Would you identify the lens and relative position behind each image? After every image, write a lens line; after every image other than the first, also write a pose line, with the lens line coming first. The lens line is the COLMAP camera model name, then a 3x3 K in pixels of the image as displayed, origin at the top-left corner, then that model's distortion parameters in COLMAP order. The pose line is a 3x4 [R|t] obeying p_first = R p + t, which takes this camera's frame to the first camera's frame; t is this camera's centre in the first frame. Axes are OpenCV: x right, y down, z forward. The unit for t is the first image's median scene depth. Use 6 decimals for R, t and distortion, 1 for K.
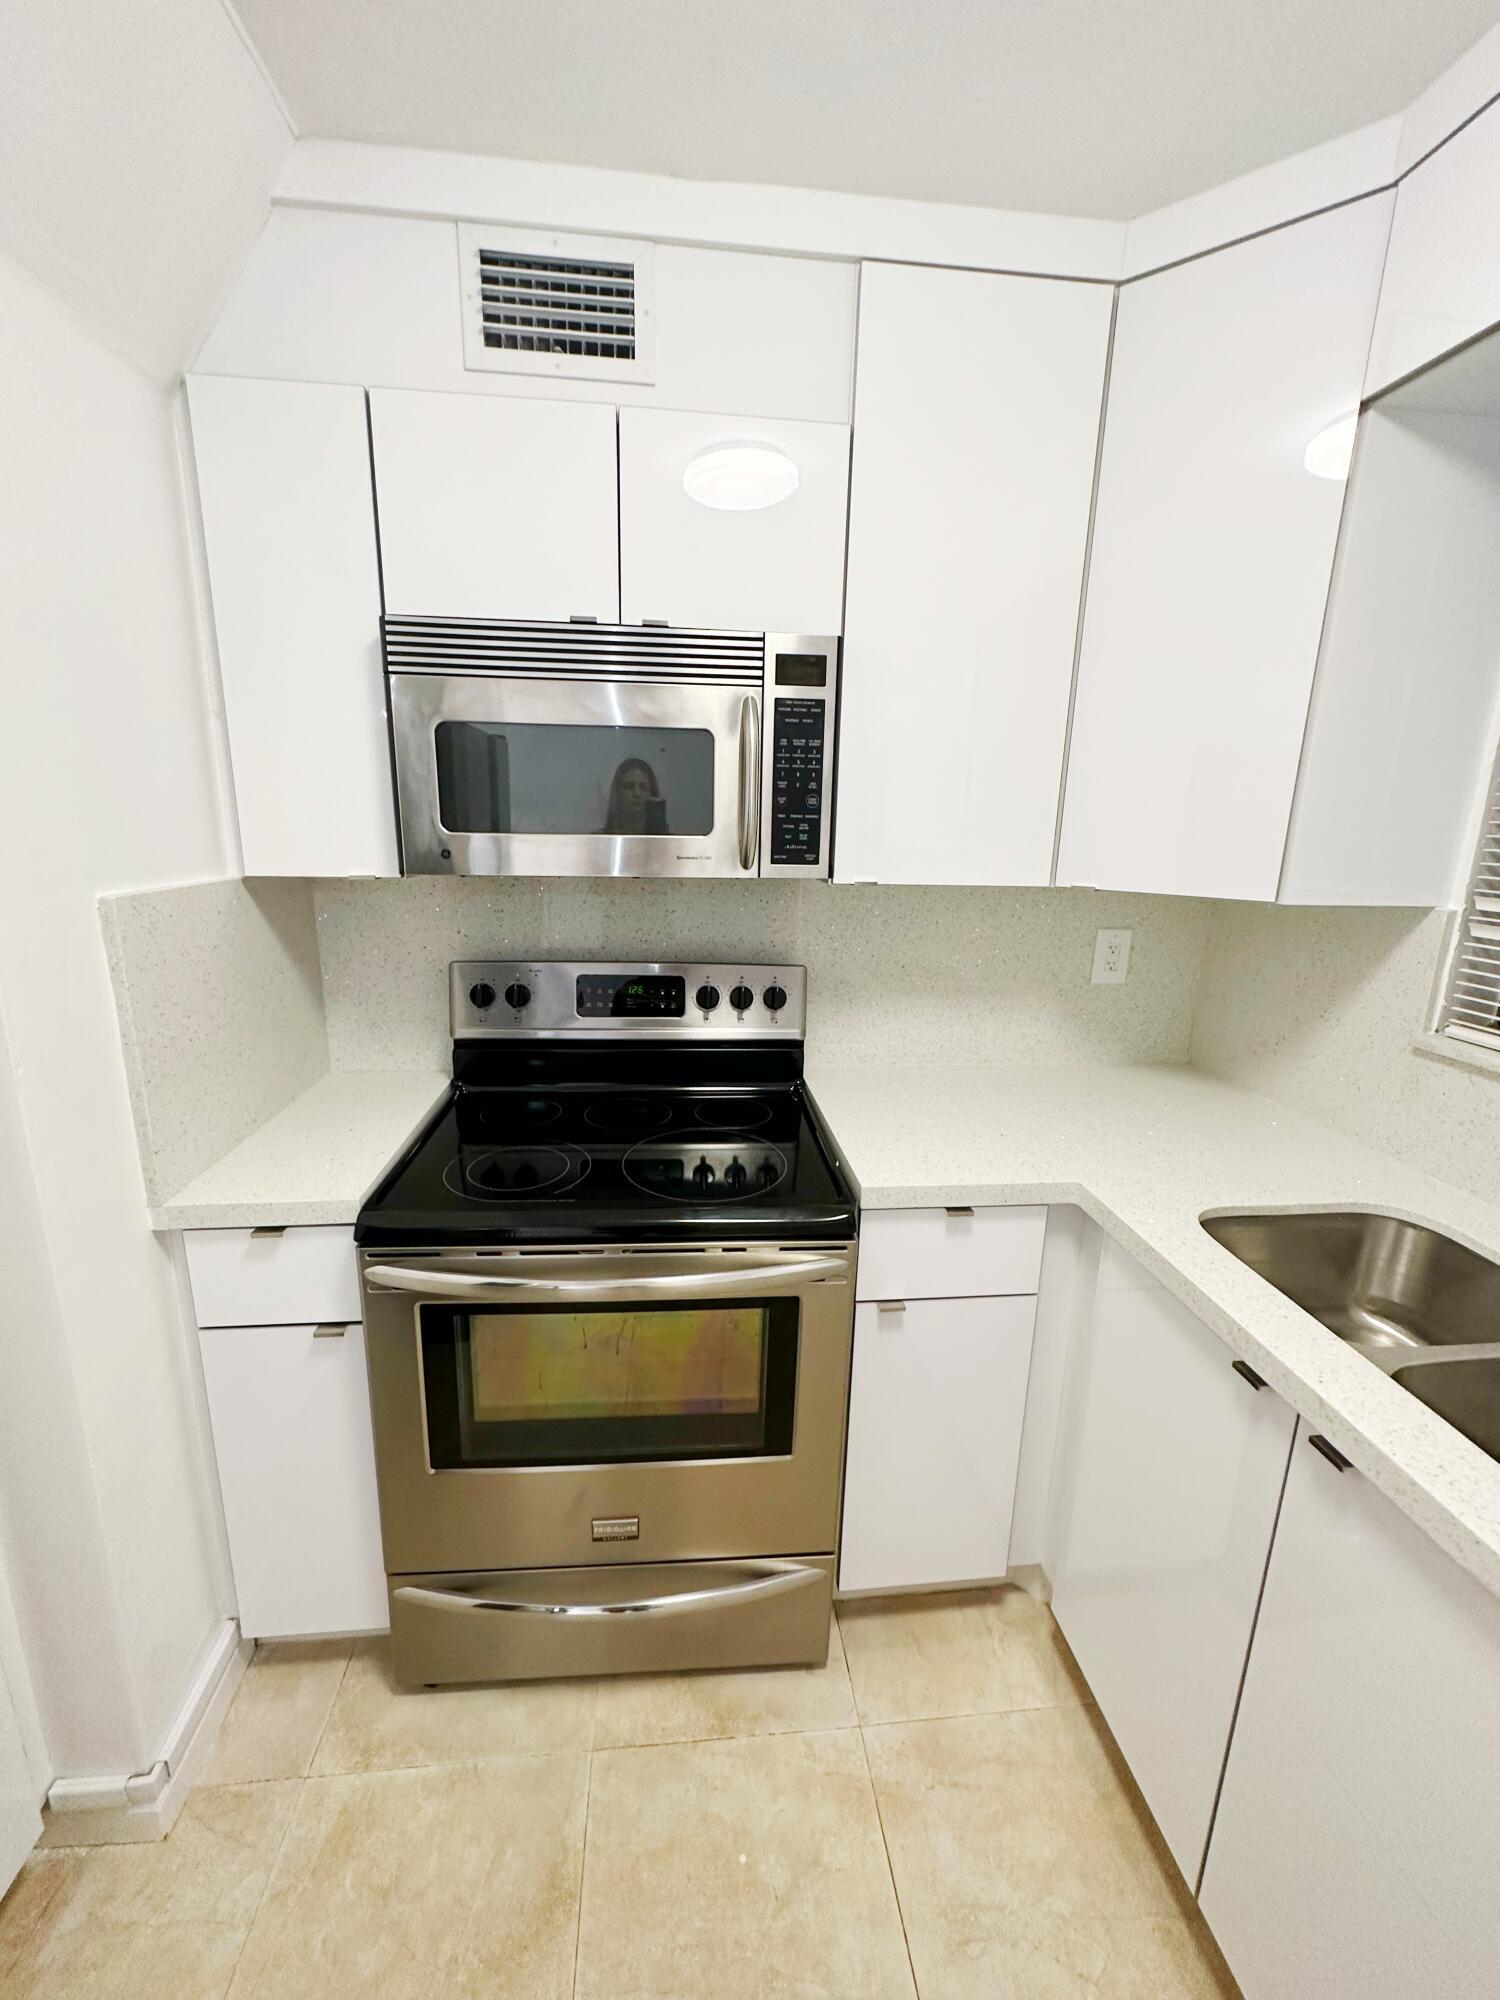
lens RADIAL K [[803.3, 0, 743.8], [0, 803.3, 1002.9], [0, 0, 1]] dist [-0.002395, 0.000714]
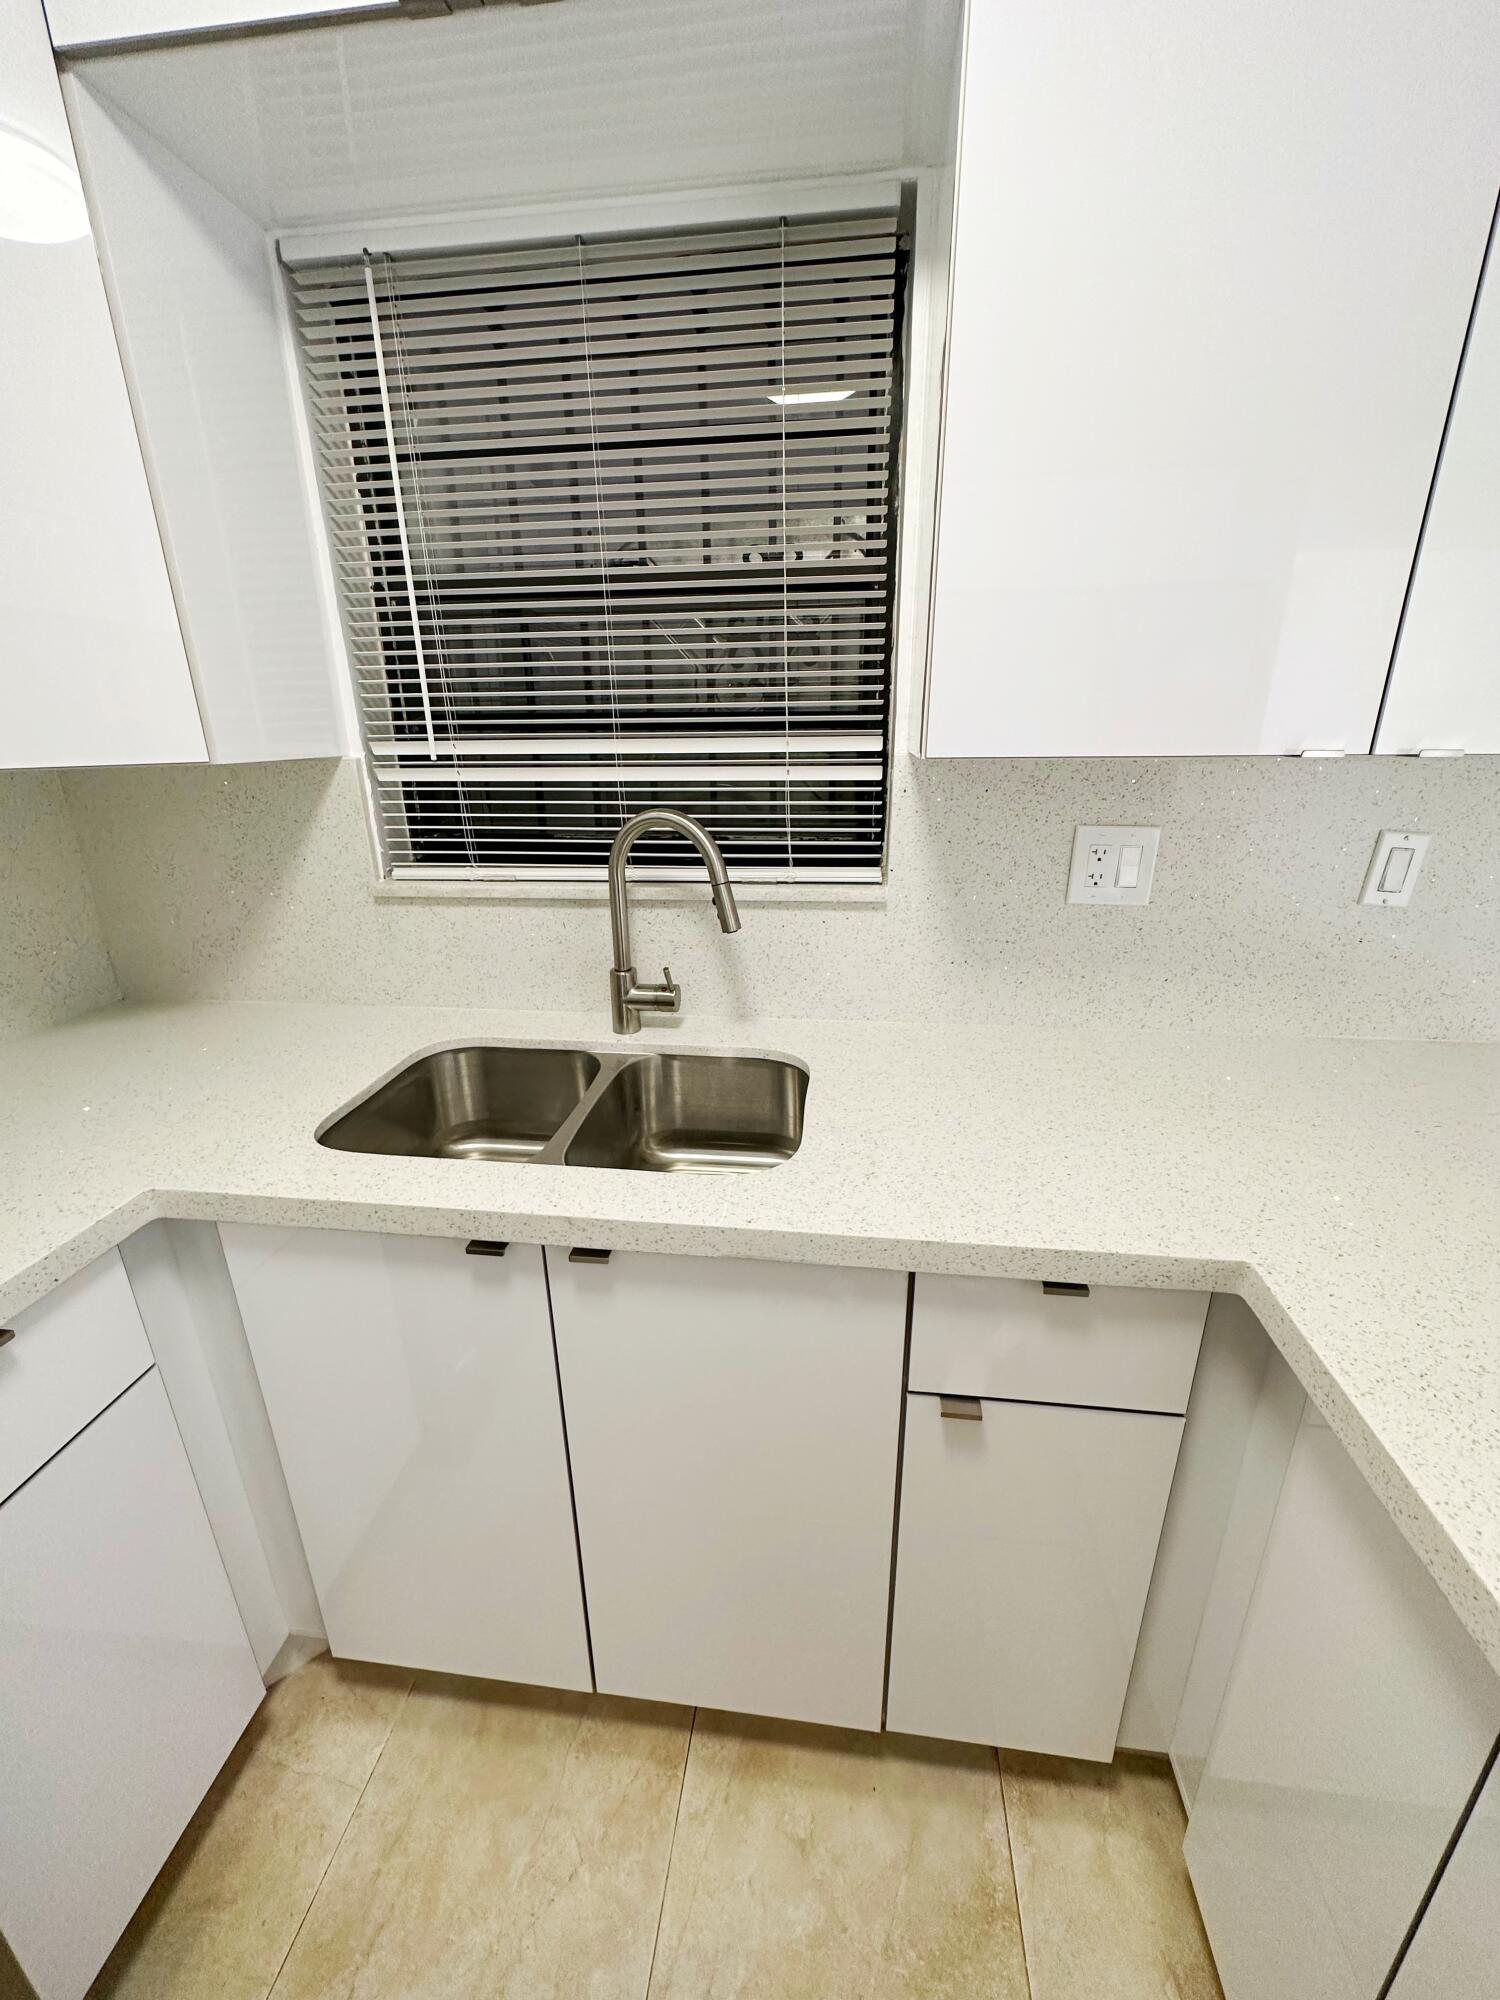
lens RADIAL K [[803.3, 0, 755.4], [0, 803.3, 1002.1], [0, 0, 1]] dist [-0.002395, 0.000714]
pose [[0.227103, -0.344107, 0.911051, -0.041001], [0.242931, 0.925939, 0.289173, 0.000013], [-0.943085, 0.155651, 0.293878, 0.273223]]
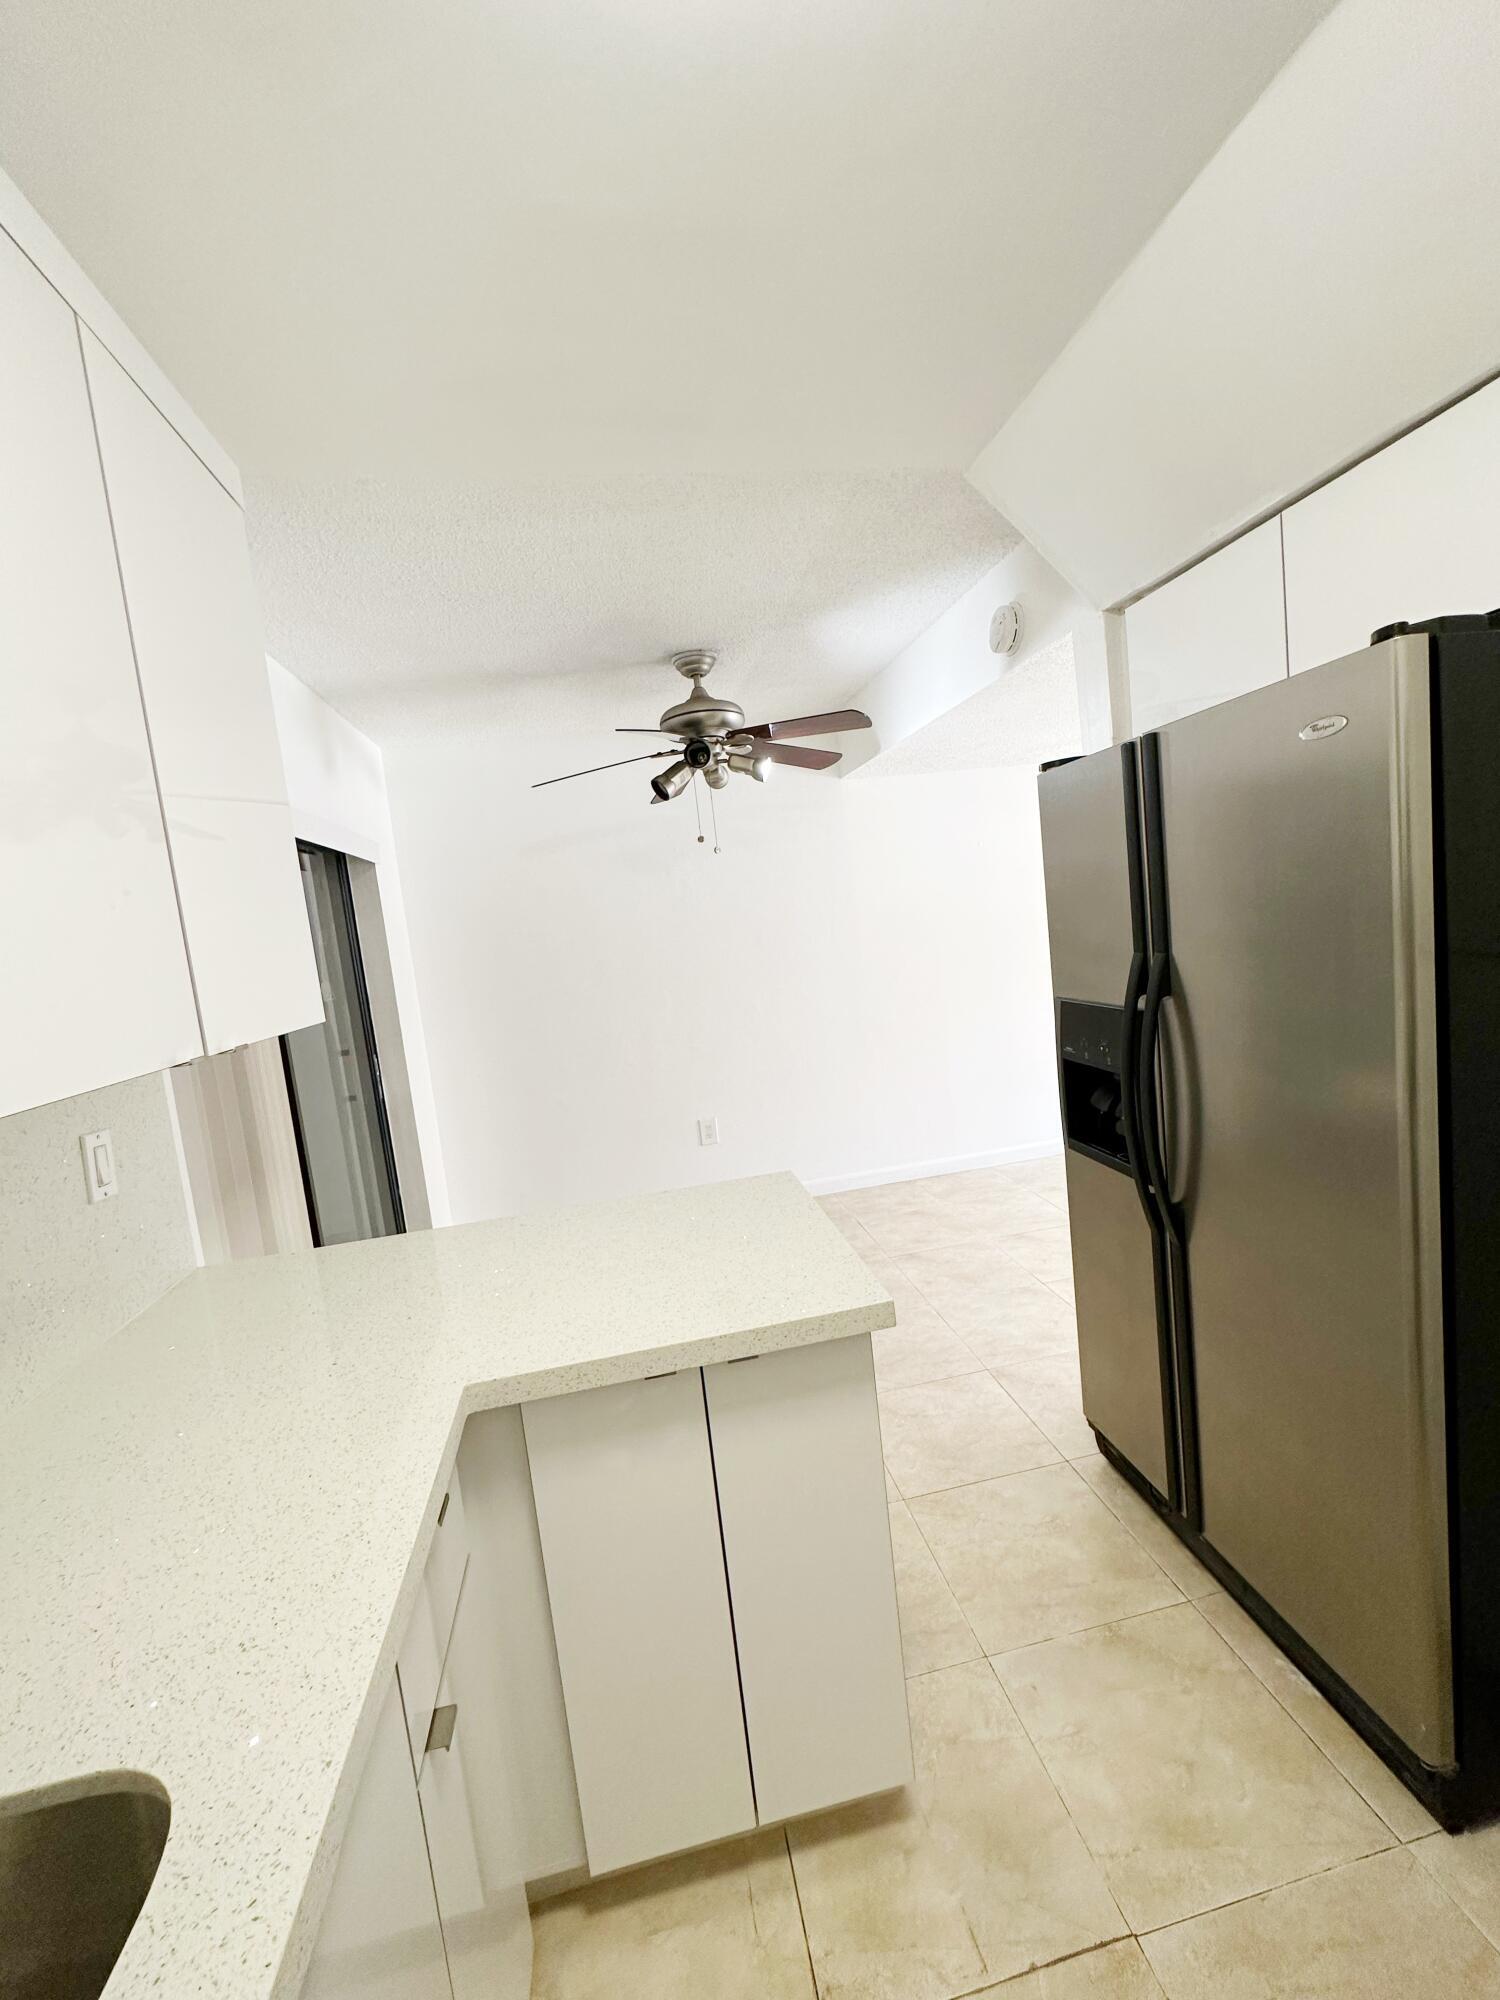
lens RADIAL K [[803.3, 0, 747.4], [0, 803.3, 1003.4], [0, 0, 1]] dist [-0.002395, 0.000714]
pose [[-0.993817, 0.092936, -0.060745, 0.245925], [0.068166, 0.942604, 0.326881, -0.163339], [0.087637, 0.320720, -0.943111, 0.787470]]
